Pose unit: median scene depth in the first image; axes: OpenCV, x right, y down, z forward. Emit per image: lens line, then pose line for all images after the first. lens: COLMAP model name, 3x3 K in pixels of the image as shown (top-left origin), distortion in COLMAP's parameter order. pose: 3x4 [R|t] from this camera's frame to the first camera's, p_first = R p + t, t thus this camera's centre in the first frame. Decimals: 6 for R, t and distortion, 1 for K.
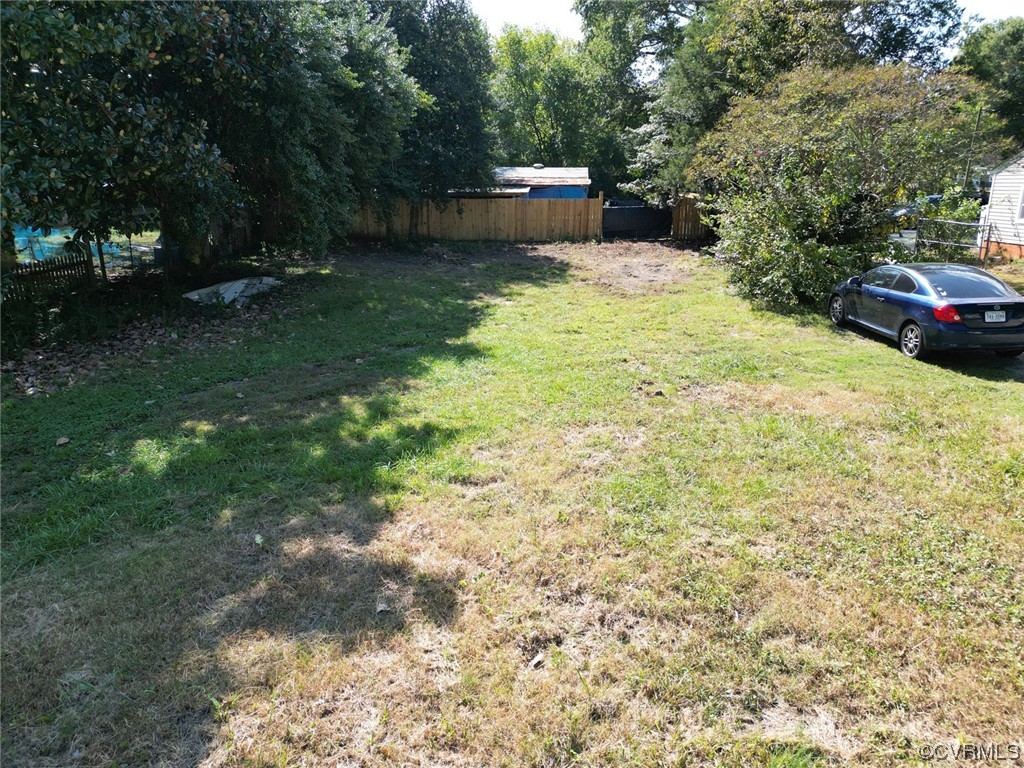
lens RADIAL K [[717.9, 0, 514.4], [0, 717.9, 383.1], [0, 0, 1]] dist [0.070386, -0.074865]
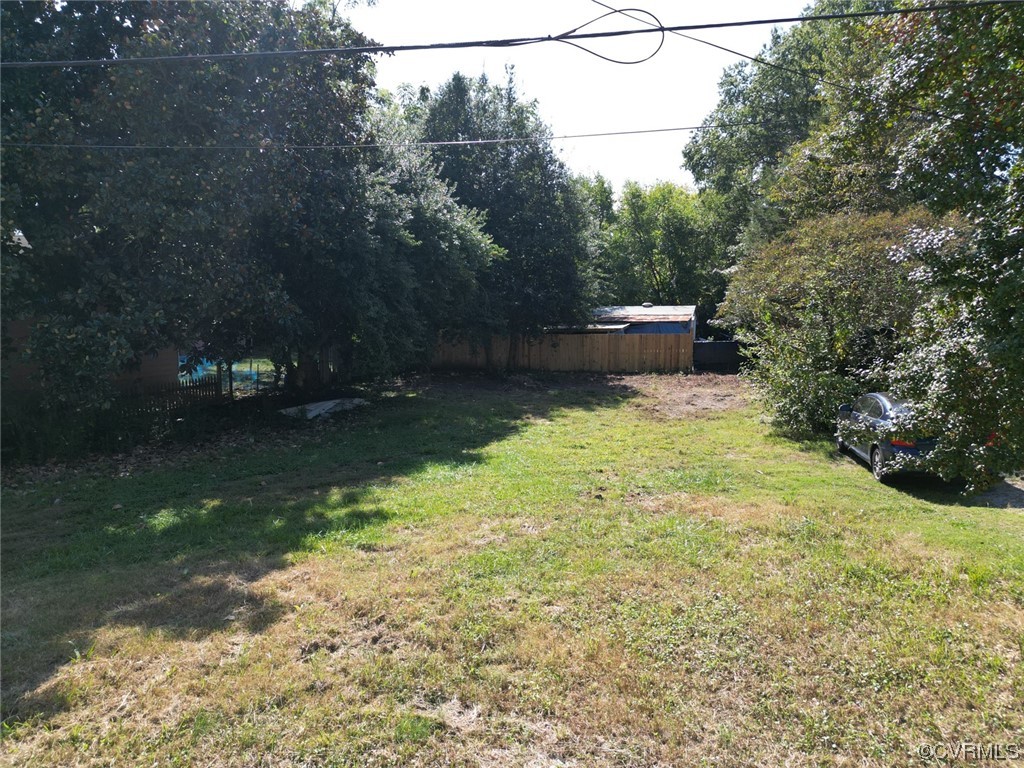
lens RADIAL K [[717.9, 0, 514.4], [0, 717.9, 383.1], [0, 0, 1]] dist [0.070386, -0.074865]
pose [[0.975328, 0.013329, -0.220357, 0.168153], [-0.053640, 0.982571, -0.177979, 0.024552], [0.214145, 0.185408, 0.959044, -0.072756]]
